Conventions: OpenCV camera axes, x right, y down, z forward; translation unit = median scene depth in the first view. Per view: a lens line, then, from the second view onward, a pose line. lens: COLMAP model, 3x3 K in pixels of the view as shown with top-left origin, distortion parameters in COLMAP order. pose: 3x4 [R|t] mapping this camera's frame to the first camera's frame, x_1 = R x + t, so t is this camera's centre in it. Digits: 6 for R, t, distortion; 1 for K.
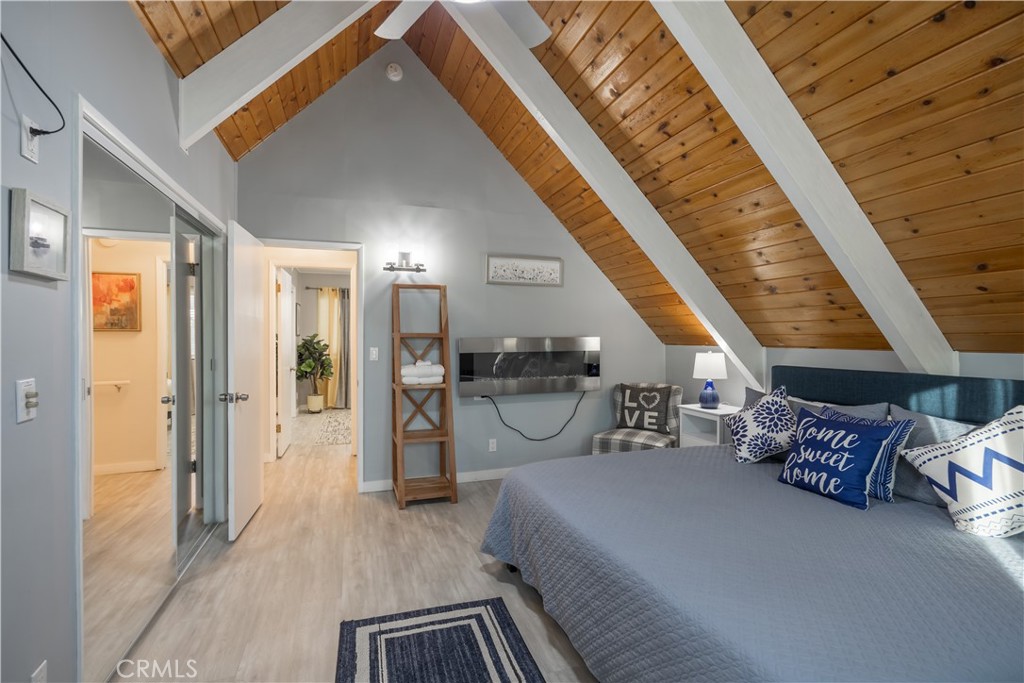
lens RADIAL K [[502.9, 0, 509.1], [0, 502.9, 337.1], [0, 0, 1]] dist [-0.002349, -0.000221]
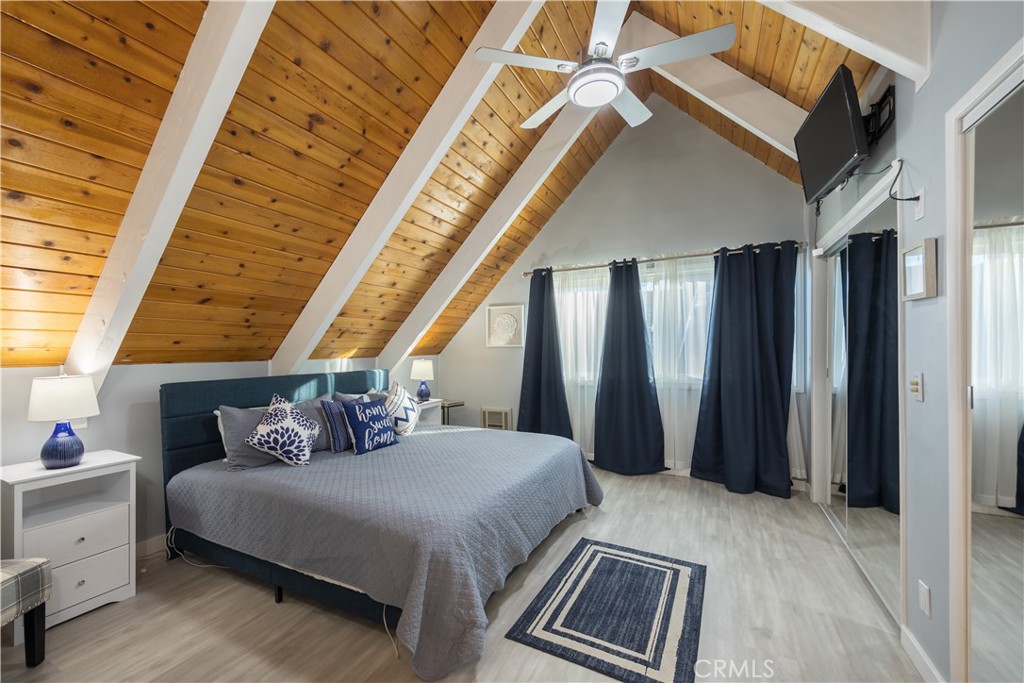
lens RADIAL K [[401.0, 0, 503.7], [0, 401.0, 350.2], [0, 0, 1]] dist [-0.001860, -0.000066]
pose [[-0.708664, 0.005861, 0.705522, -0.555397], [0.008499, 0.999964, 0.000229, 0.004151], [-0.705495, 0.006159, -0.708688, 1.597205]]
